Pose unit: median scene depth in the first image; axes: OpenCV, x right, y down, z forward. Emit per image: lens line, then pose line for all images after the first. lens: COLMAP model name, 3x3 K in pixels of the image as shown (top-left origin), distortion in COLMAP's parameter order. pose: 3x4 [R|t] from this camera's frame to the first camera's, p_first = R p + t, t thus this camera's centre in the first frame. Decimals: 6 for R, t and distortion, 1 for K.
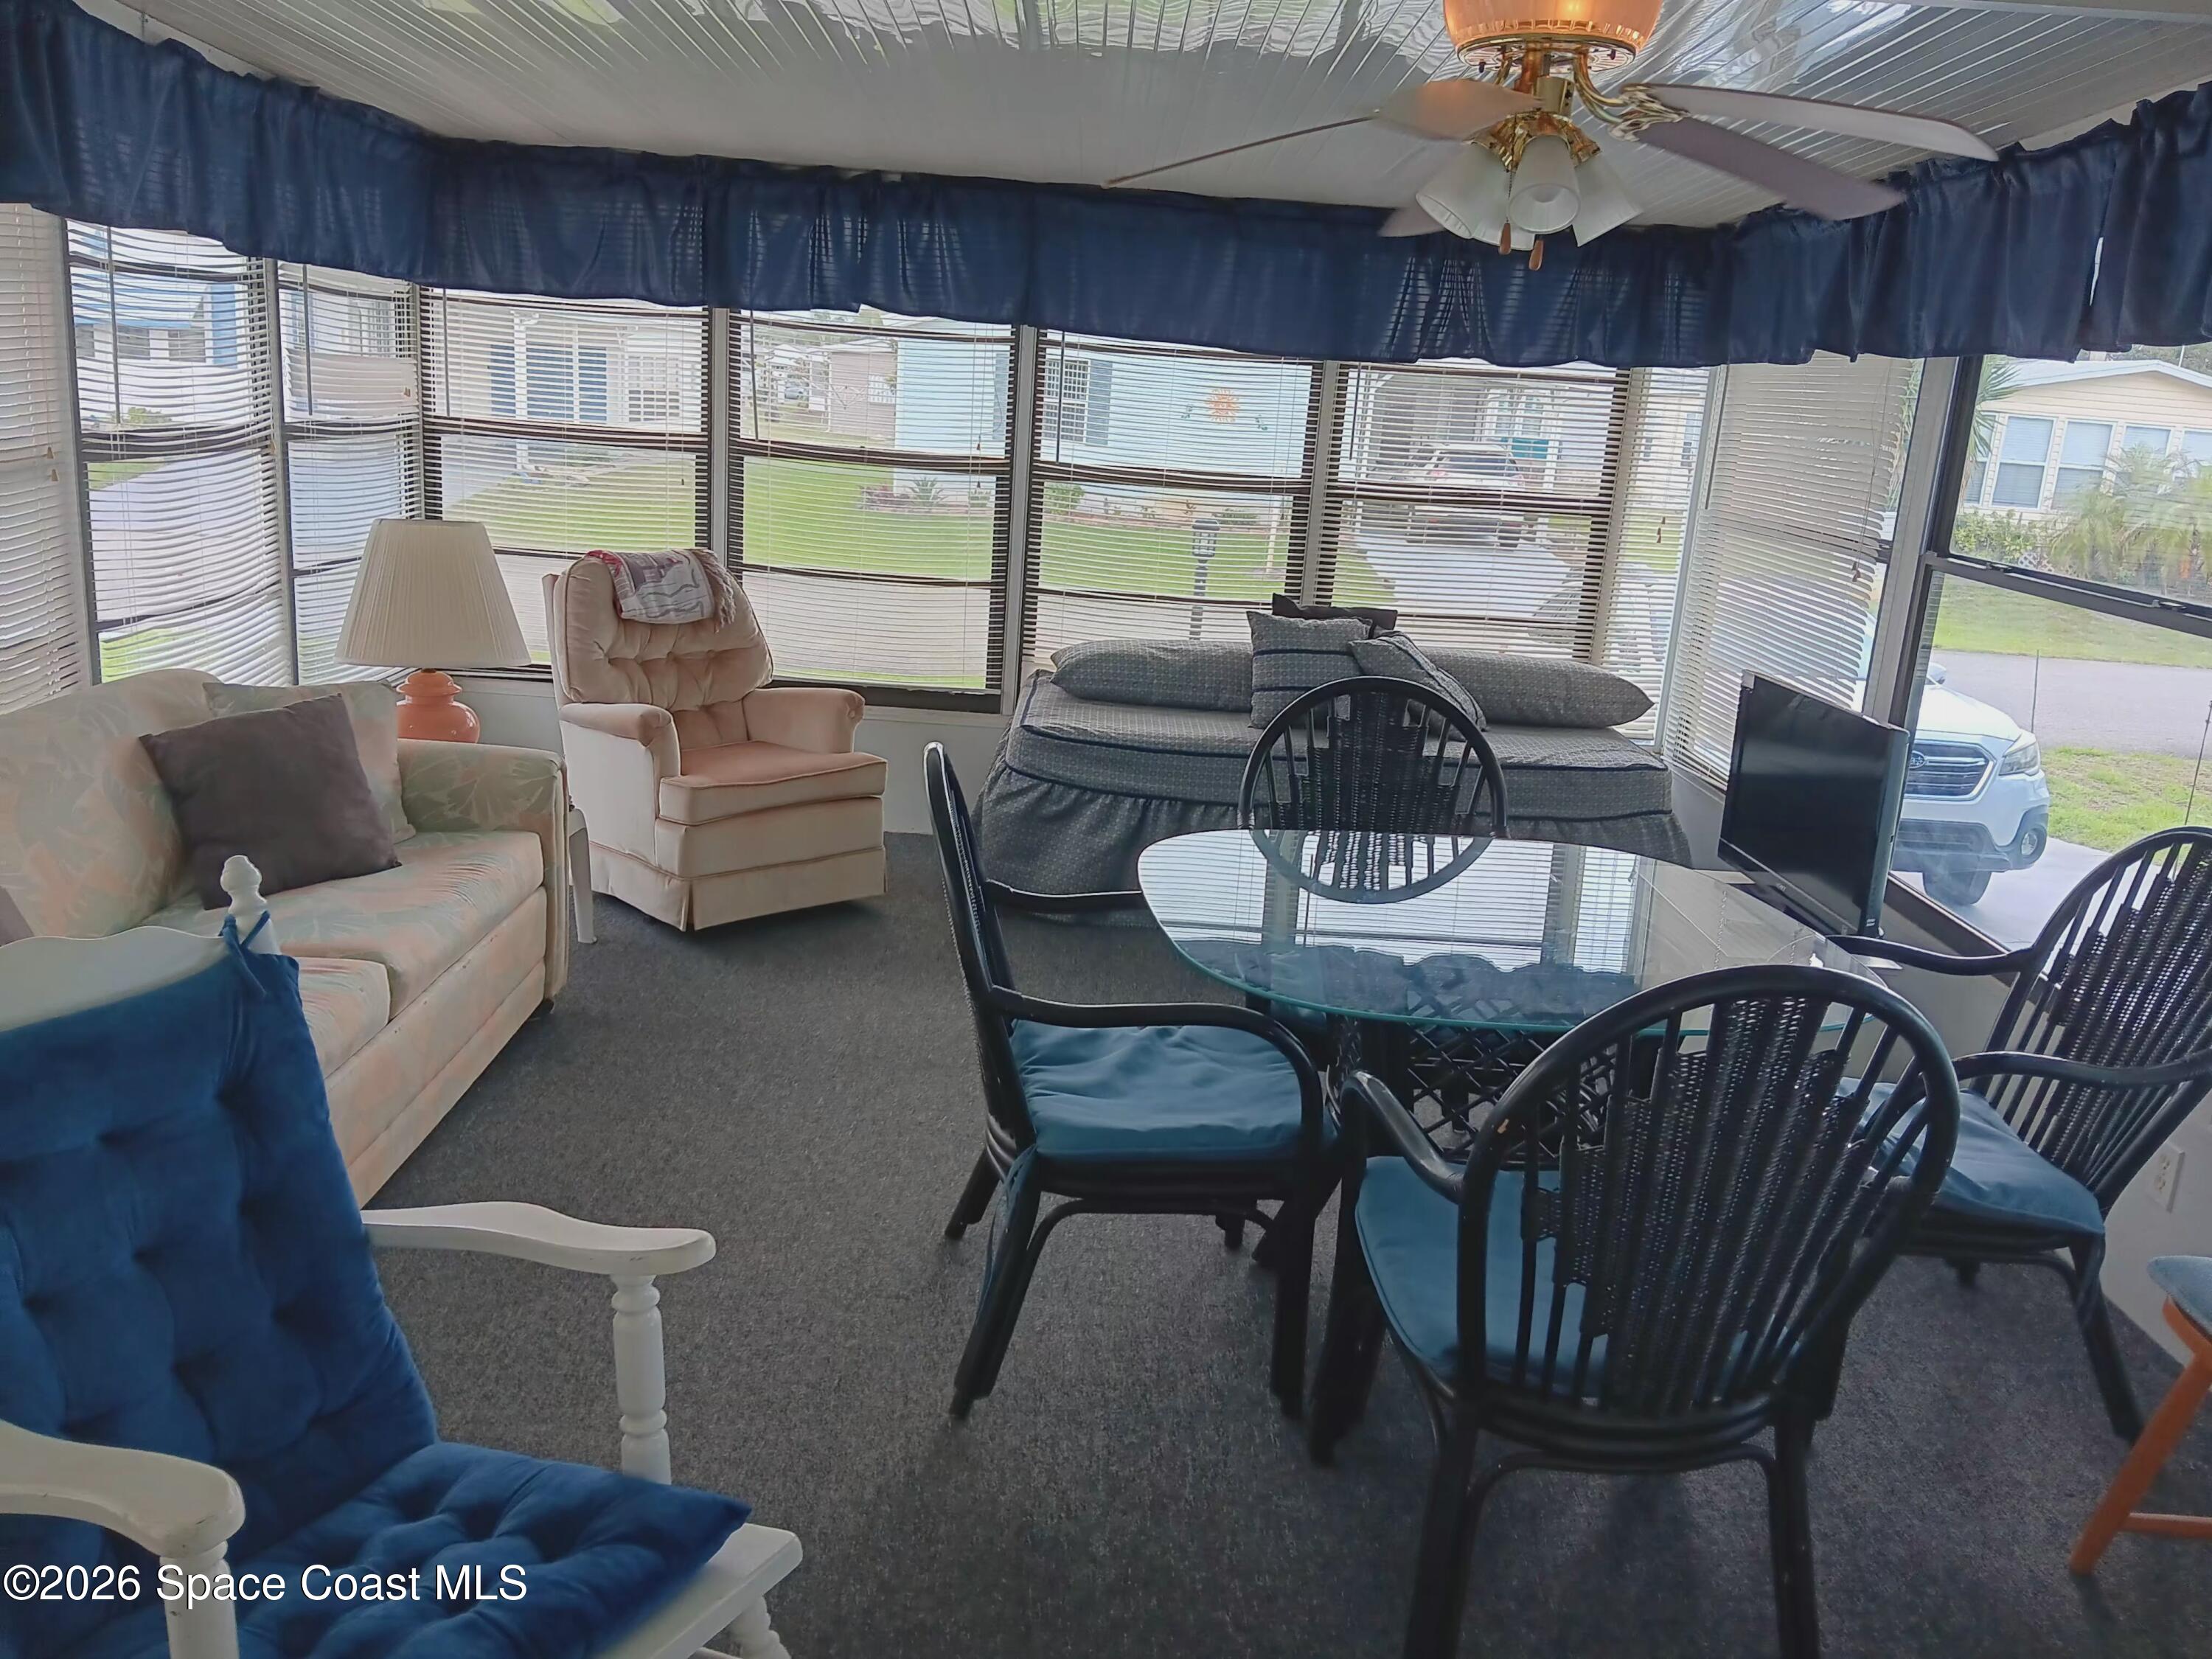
lens RADIAL K [[1745.1, 0, 1105.8], [0, 1745.1, 858.6], [0, 0, 1]] dist [0.081676, -0.155660]
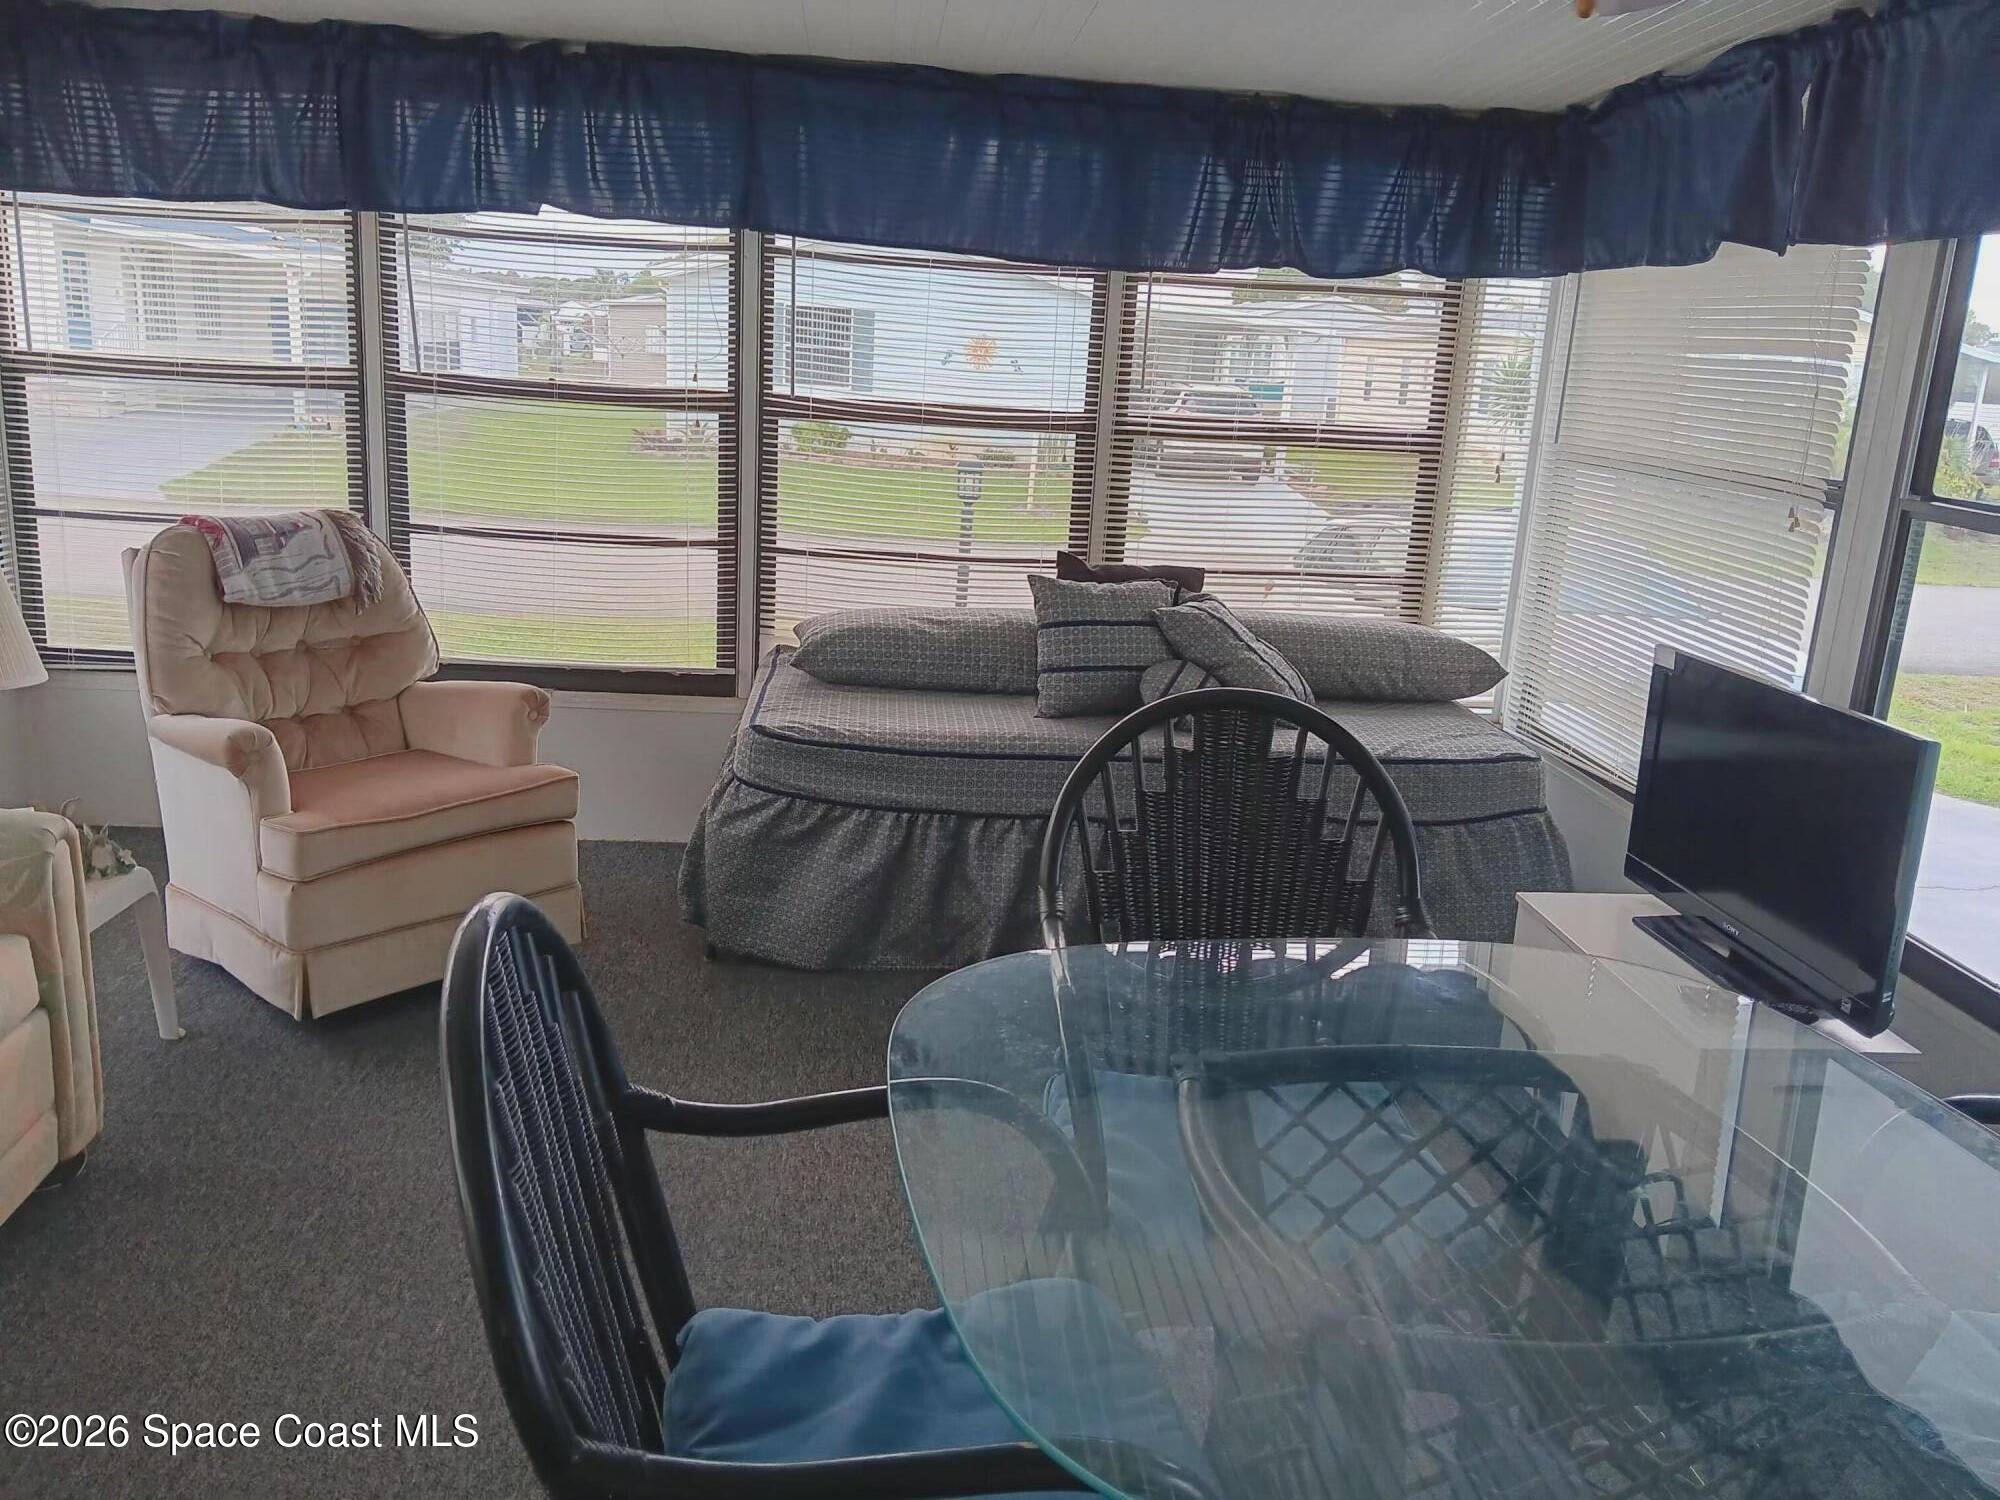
lens RADIAL K [[1577.8, 0, 1006.7], [0, 1577.8, 757.3], [0, 0, 1]] dist [0.081676, -0.155660]
pose [[0.996556, -0.029496, 0.077502, 0.011103], [0.029831, 0.999550, -0.003167, -0.054174], [-0.077373, 0.005468, 0.996987, 0.264396]]
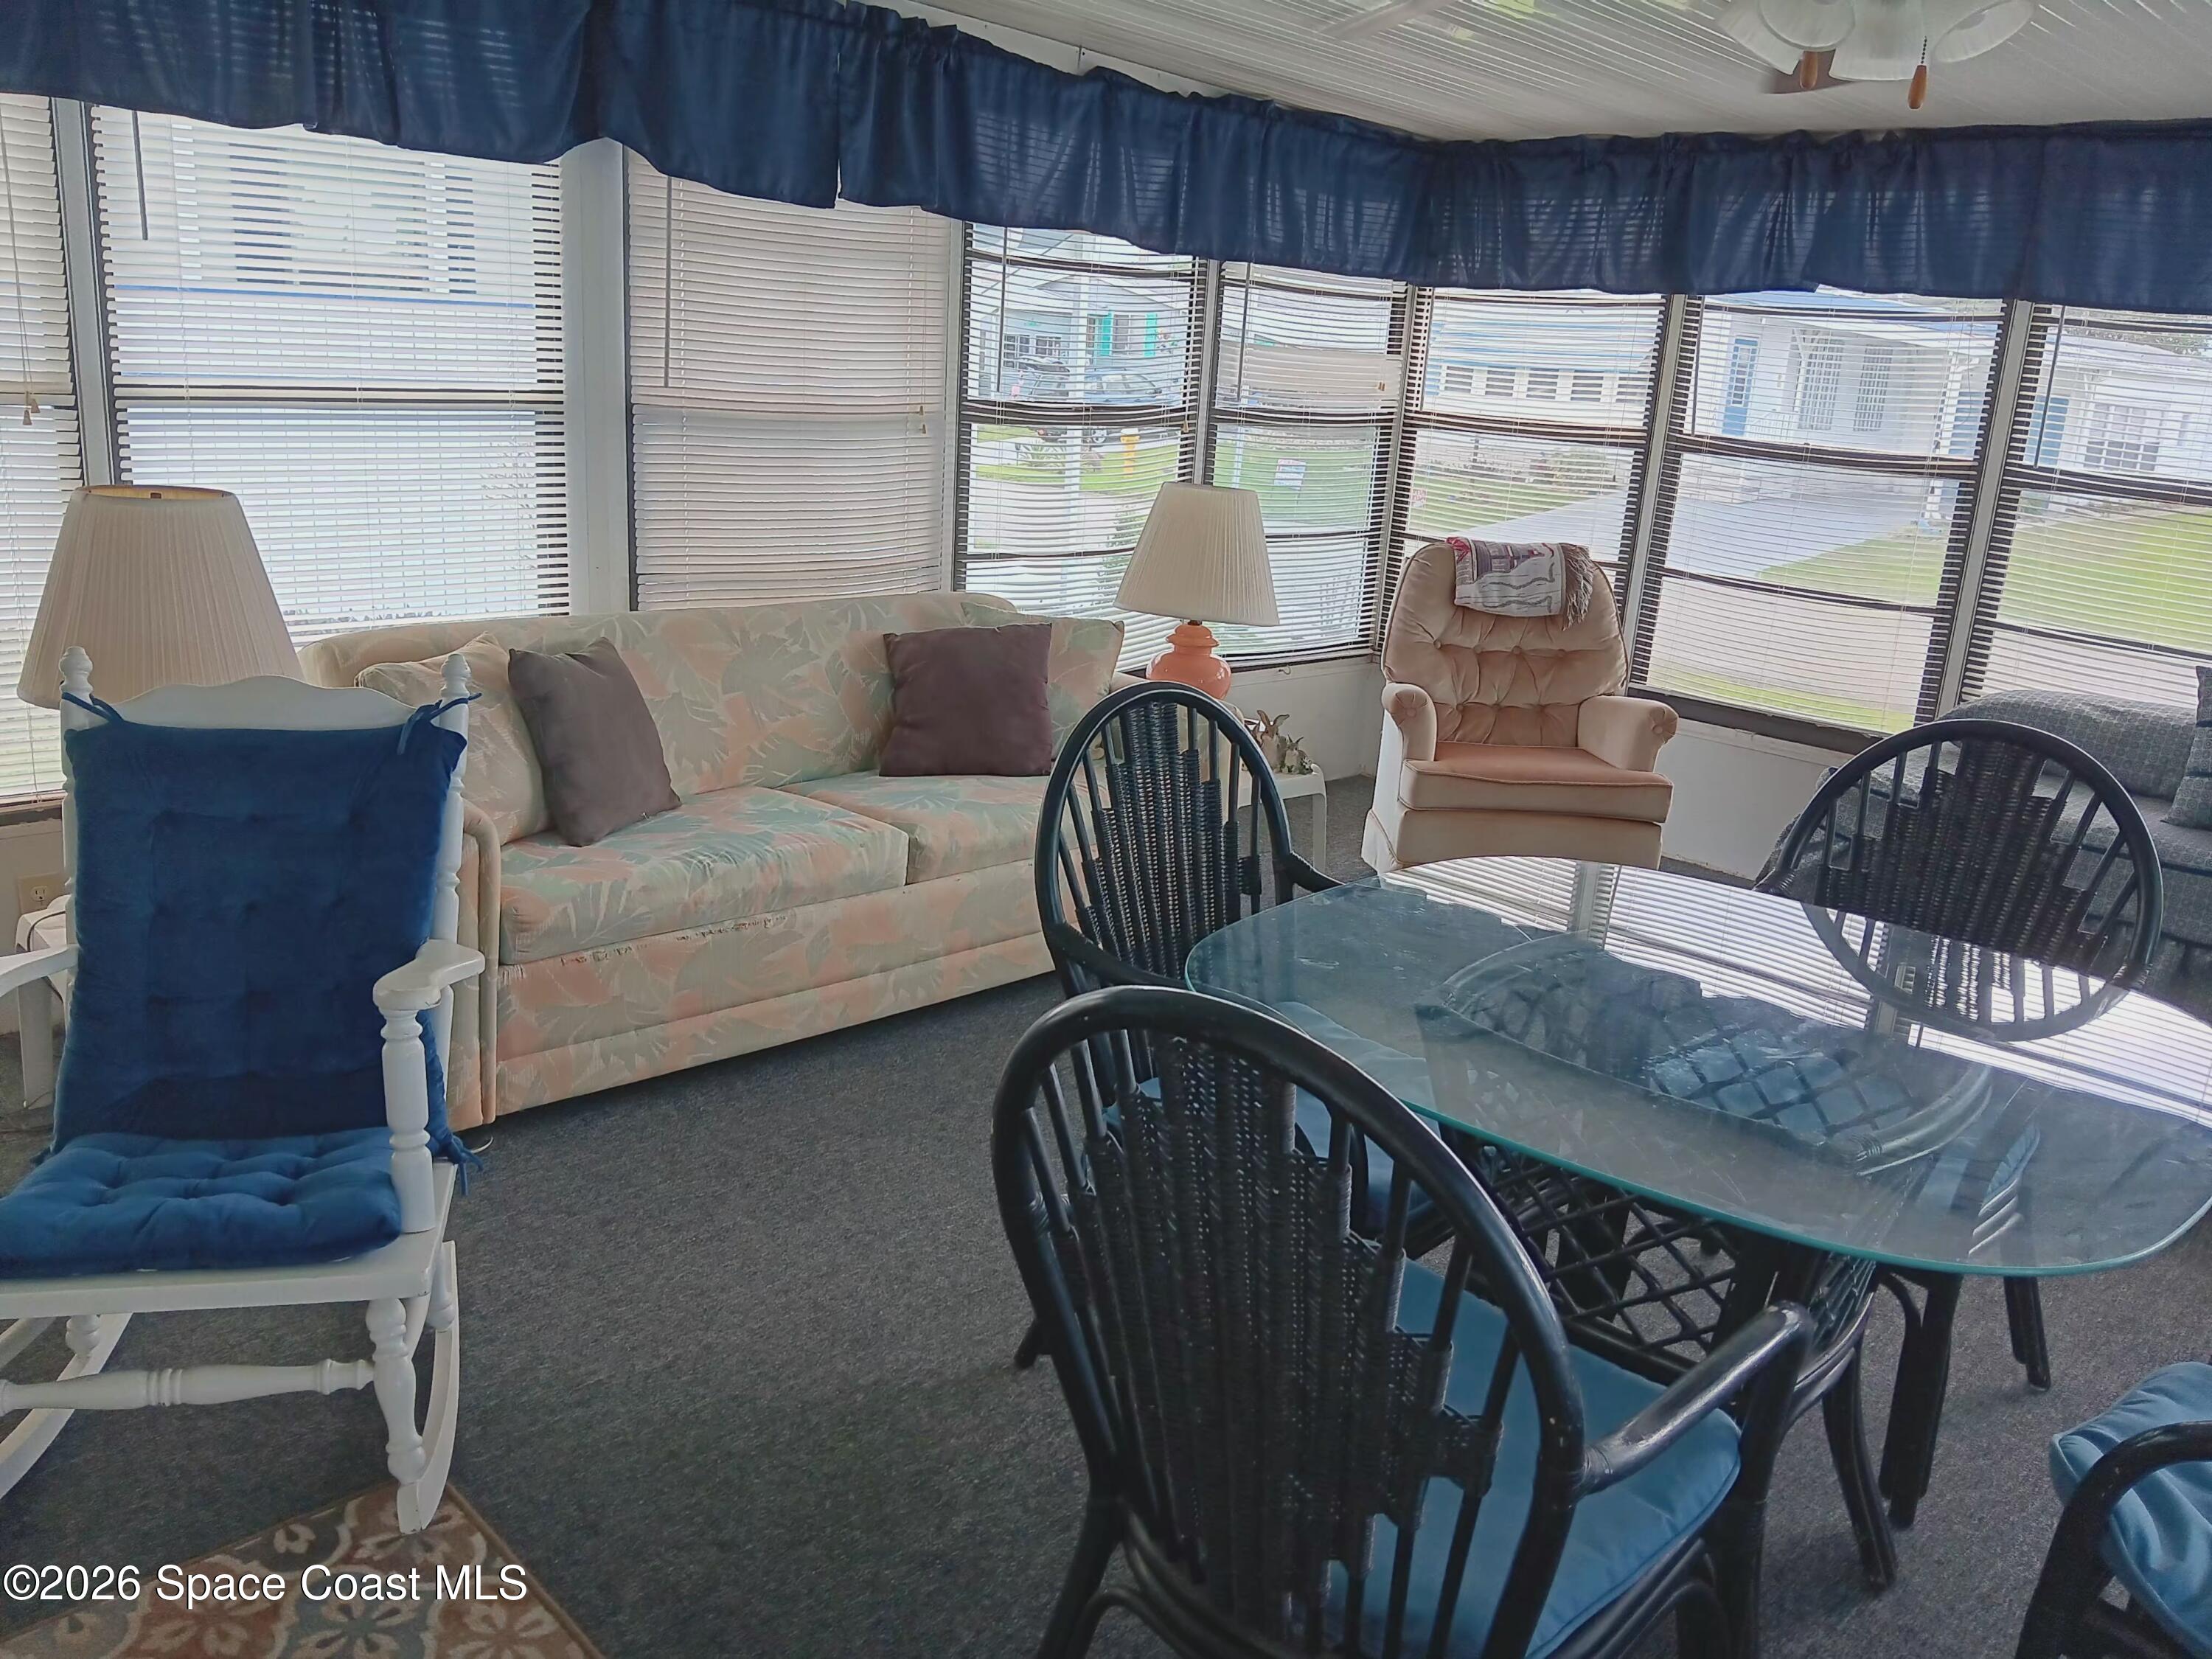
lens RADIAL K [[1745.1, 0, 1084.5], [0, 1745.1, 836.0], [0, 0, 1]] dist [0.081676, -0.155660]
pose [[0.686243, 0.176388, -0.705662, 0.293947], [-0.205575, 0.977631, 0.044452, -0.009185], [0.697718, 0.114561, 0.707153, 0.161891]]
